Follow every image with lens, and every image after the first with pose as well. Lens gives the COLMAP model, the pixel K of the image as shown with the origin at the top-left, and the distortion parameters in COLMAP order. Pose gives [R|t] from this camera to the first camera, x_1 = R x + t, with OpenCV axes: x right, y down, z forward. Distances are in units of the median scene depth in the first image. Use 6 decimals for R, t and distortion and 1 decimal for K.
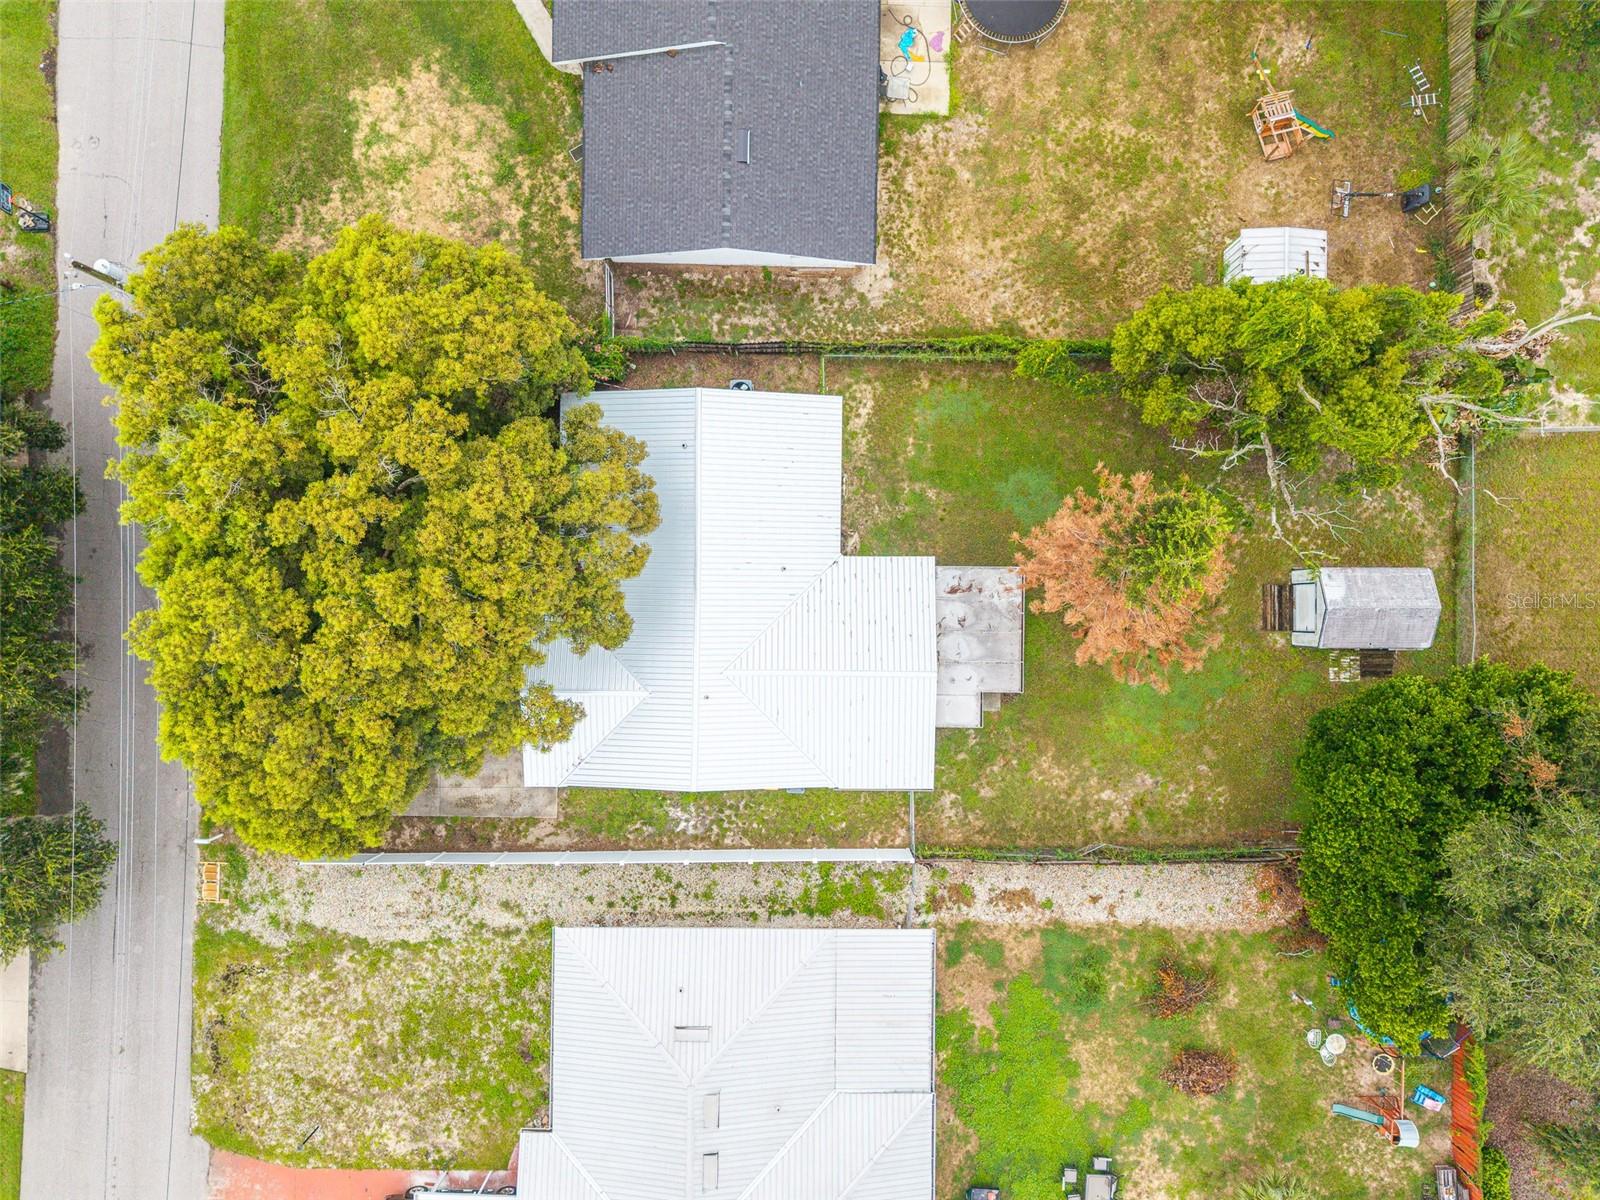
lens RADIAL K [[1073.9, 0, 800.0], [0, 1073.9, 600.0], [0, 0, 1]] dist [0.011092, -0.001760]
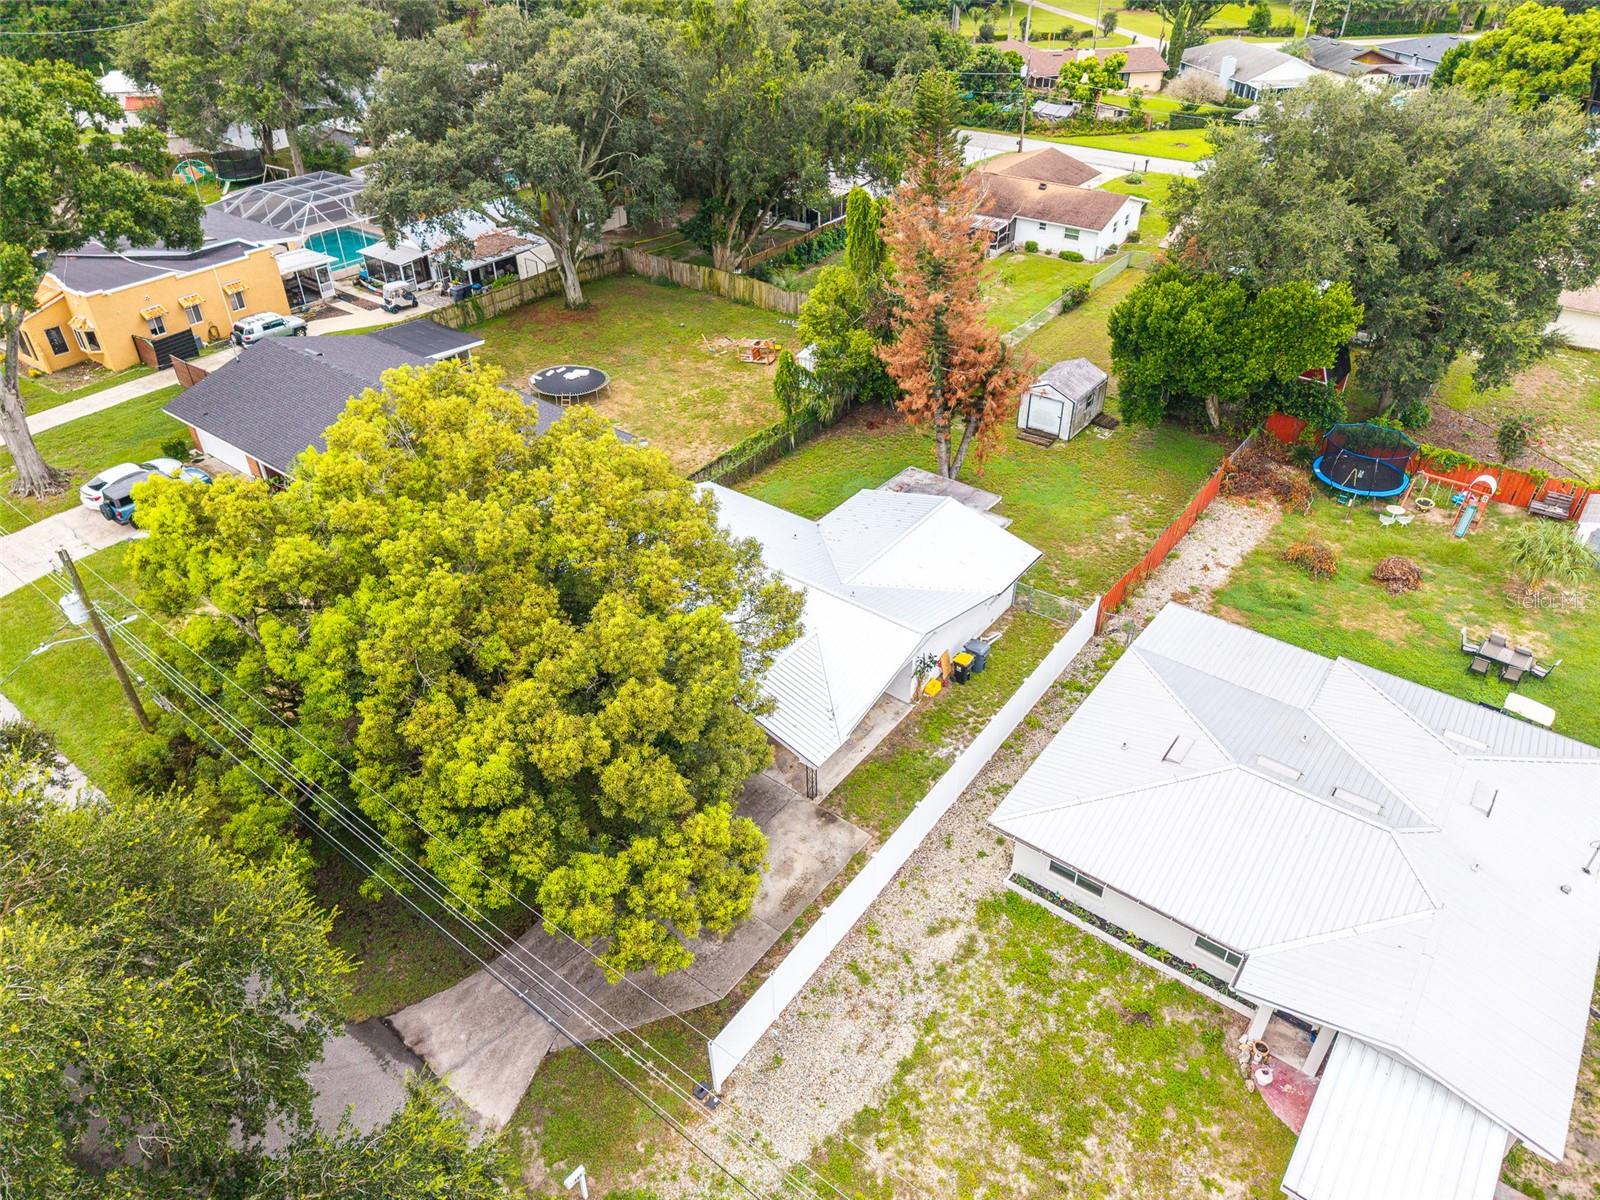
lens RADIAL K [[1073.9, 0, 800.0], [0, 1073.9, 600.0], [0, 0, 1]] dist [0.011092, -0.001760]
pose [[0.593905, -0.471987, 0.651541, -0.698274], [0.804511, 0.342116, -0.485508, 0.488743], [0.006251, 0.812518, 0.582903, 0.386463]]
